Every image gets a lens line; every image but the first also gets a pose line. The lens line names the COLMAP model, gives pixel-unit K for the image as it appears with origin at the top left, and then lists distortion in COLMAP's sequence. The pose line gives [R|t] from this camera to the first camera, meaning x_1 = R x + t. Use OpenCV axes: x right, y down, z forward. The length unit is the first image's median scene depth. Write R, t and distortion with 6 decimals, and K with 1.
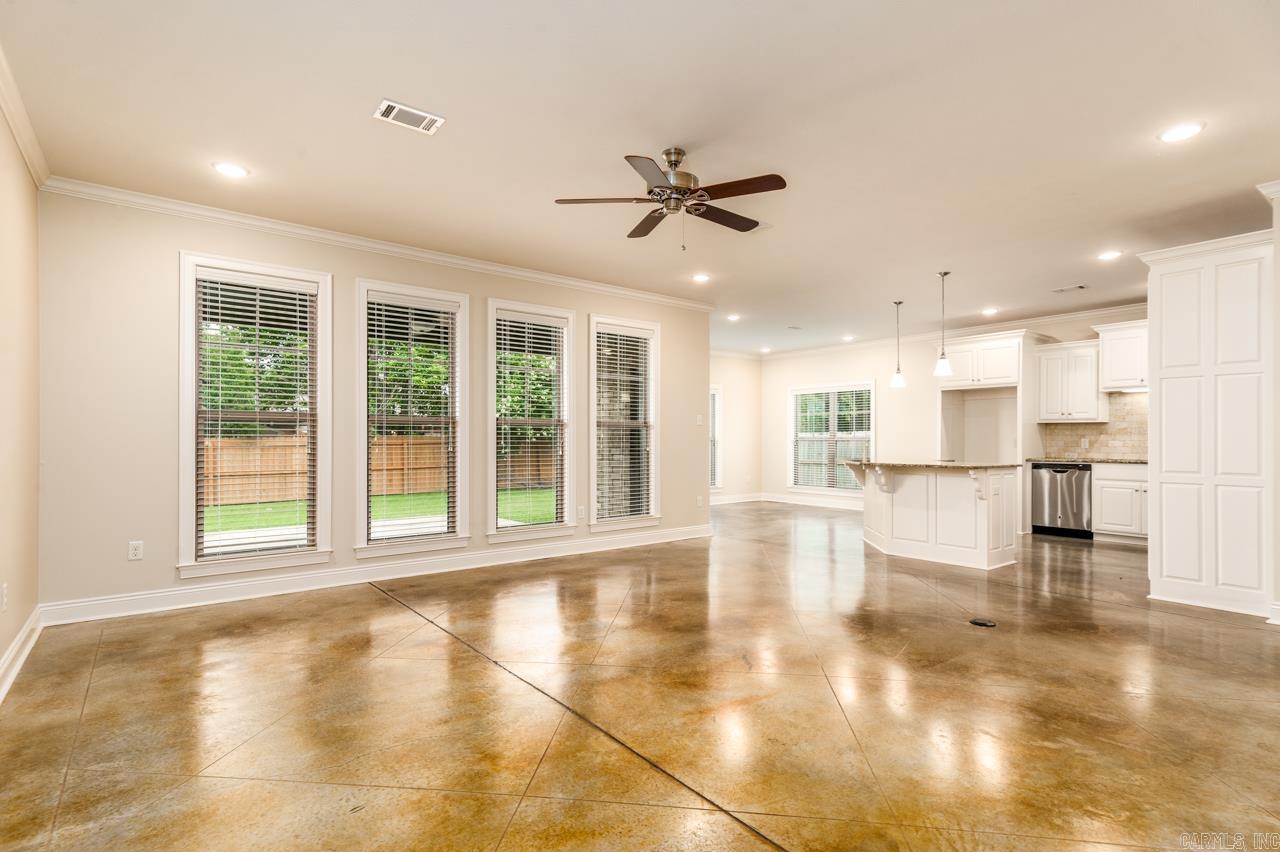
lens RADIAL K [[623.3, 0, 637.2], [0, 623.3, 431.1], [0, 0, 1]] dist [0.010694, -0.000289]
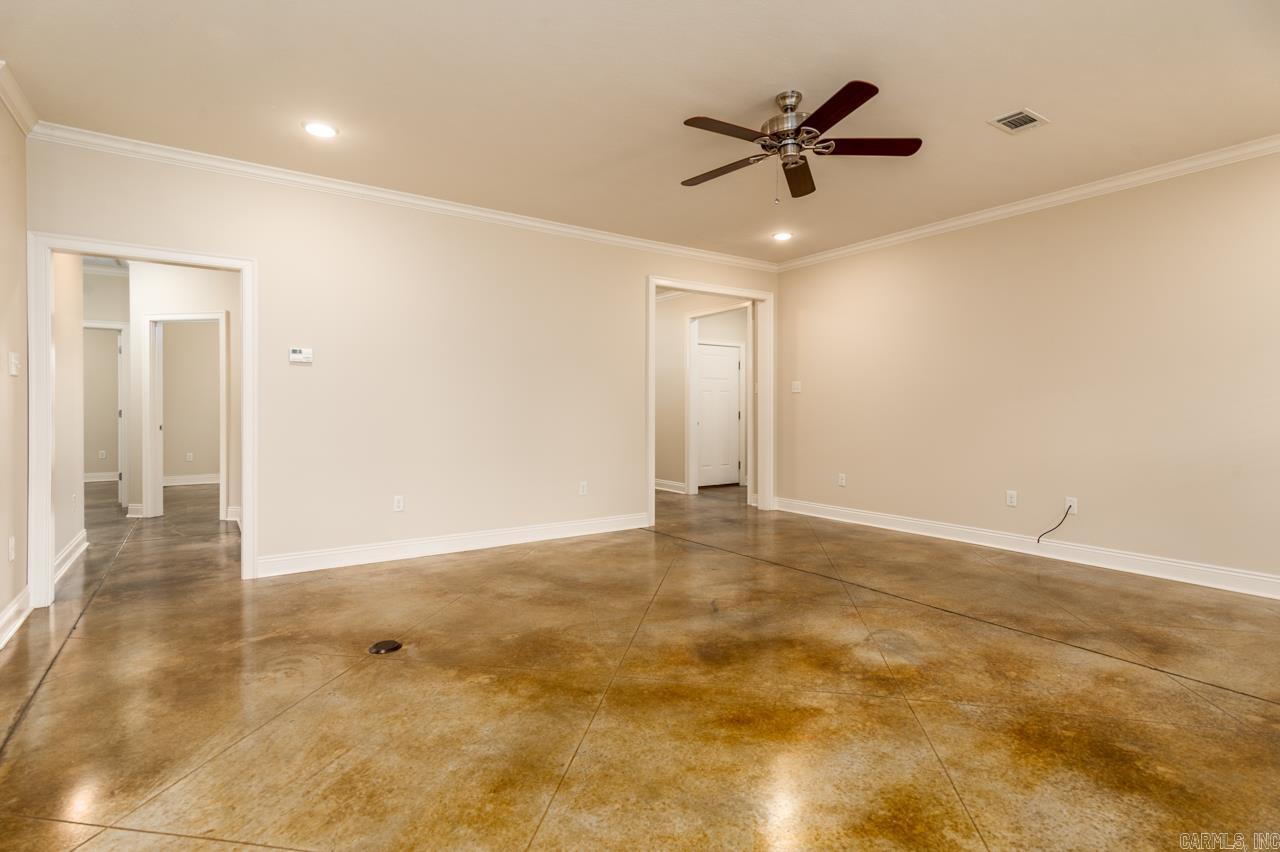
lens RADIAL K [[627.1, 0, 633.1], [0, 627.1, 415.9], [0, 0, 1]] dist [0.014822, -0.000556]
pose [[-0.997742, -0.000938, 0.067152, 0.106803], [-0.000983, 0.999999, -0.000642, 0.013773], [-0.067151, -0.000707, -0.997743, 0.923187]]
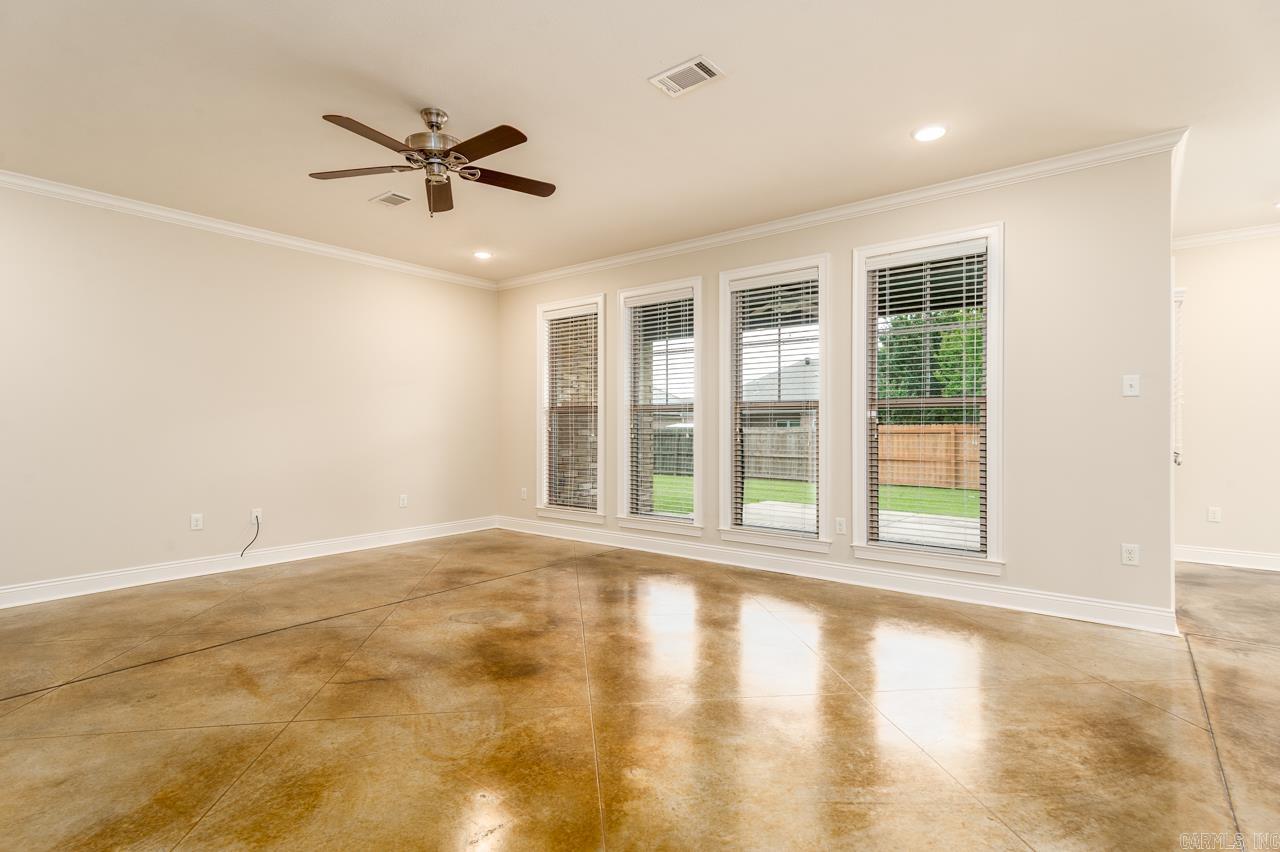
lens RADIAL K [[623.3, 0, 637.2], [0, 623.3, 431.1], [0, 0, 1]] dist [0.010694, -0.000289]
pose [[0.234580, 0.007236, -0.972070, 0.484078], [0.013165, 0.999857, 0.010620, 0.006763], [0.972008, -0.015288, 0.234451, 0.510784]]
